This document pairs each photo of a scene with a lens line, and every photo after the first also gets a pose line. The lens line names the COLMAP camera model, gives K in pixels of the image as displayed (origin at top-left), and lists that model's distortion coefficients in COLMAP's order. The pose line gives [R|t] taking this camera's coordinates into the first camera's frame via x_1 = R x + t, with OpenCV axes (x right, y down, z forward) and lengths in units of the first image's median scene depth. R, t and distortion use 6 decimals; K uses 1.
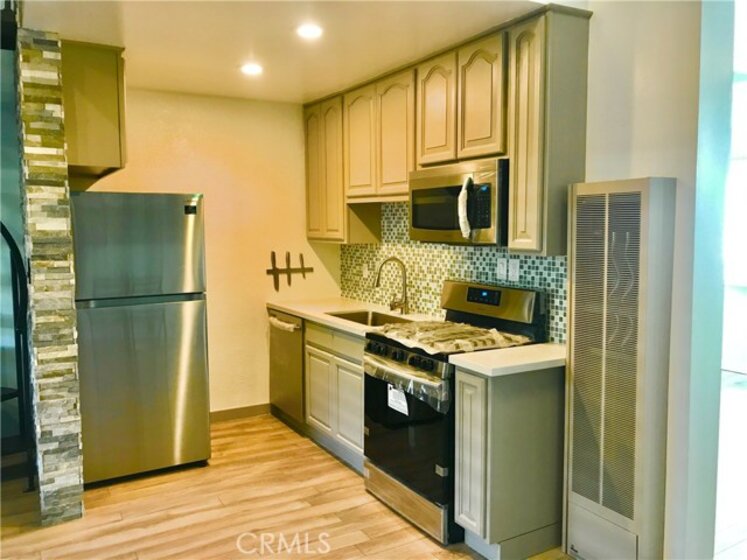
lens RADIAL K [[613.4, 0, 373.5], [0, 613.4, 280.0], [0, 0, 1]] dist [0.058311, -0.072390]
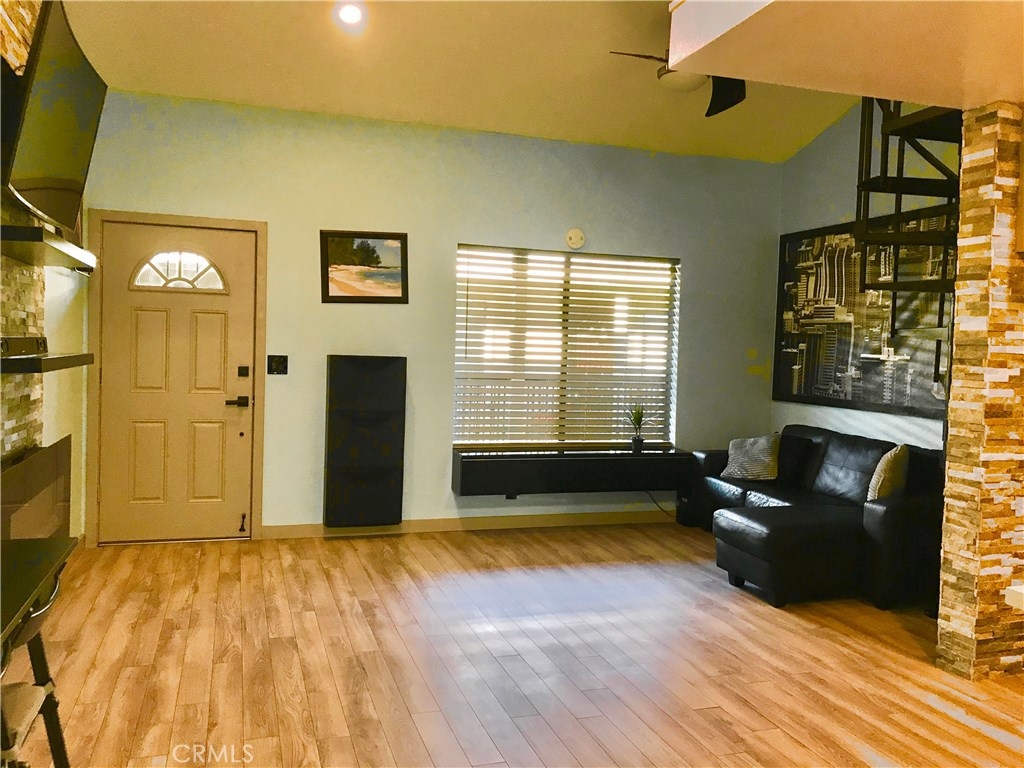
lens RADIAL K [[840.8, 0, 512.0], [0, 840.8, 384.0], [0, 0, 1]] dist [0.058311, -0.072390]
pose [[-0.214727, 0.041080, -0.975810, 0.745688], [-0.114390, 0.991181, 0.066898, -0.011649], [0.969952, 0.125988, -0.208134, 0.600725]]
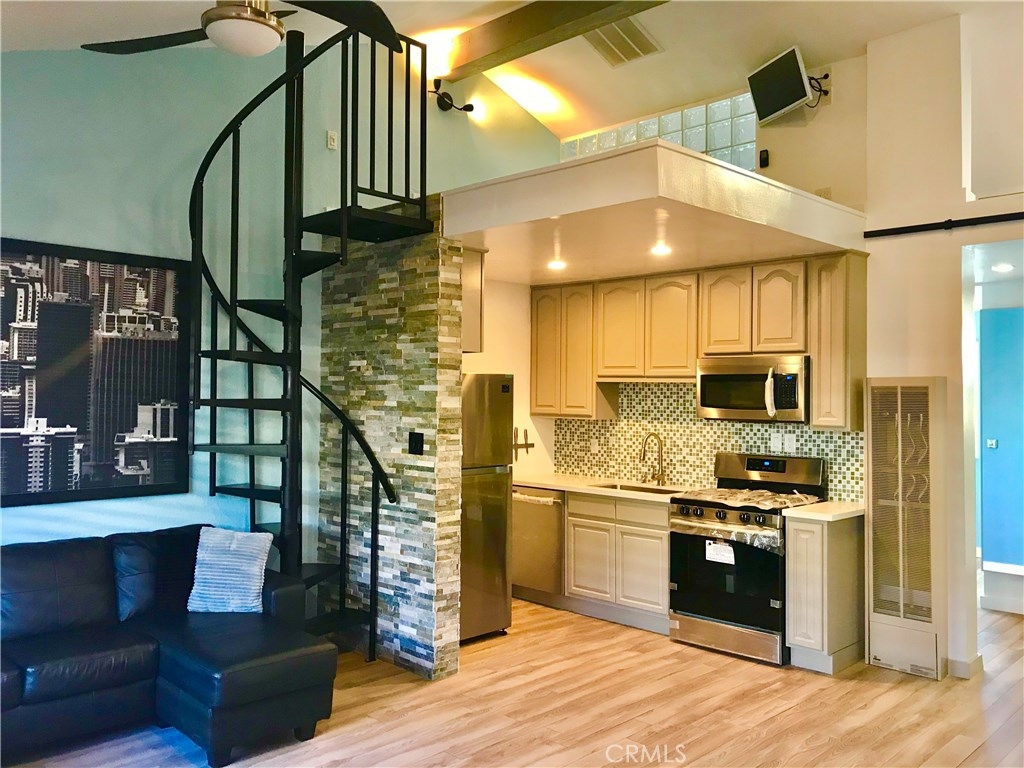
lens RADIAL K [[840.8, 0, 512.0], [0, 840.8, 384.0], [0, 0, 1]] dist [0.058311, -0.072390]
pose [[0.966536, 0.015259, 0.256078, -0.766653], [0.010555, 0.995019, -0.099127, 0.028900], [-0.256315, 0.098512, 0.961560, -0.494233]]
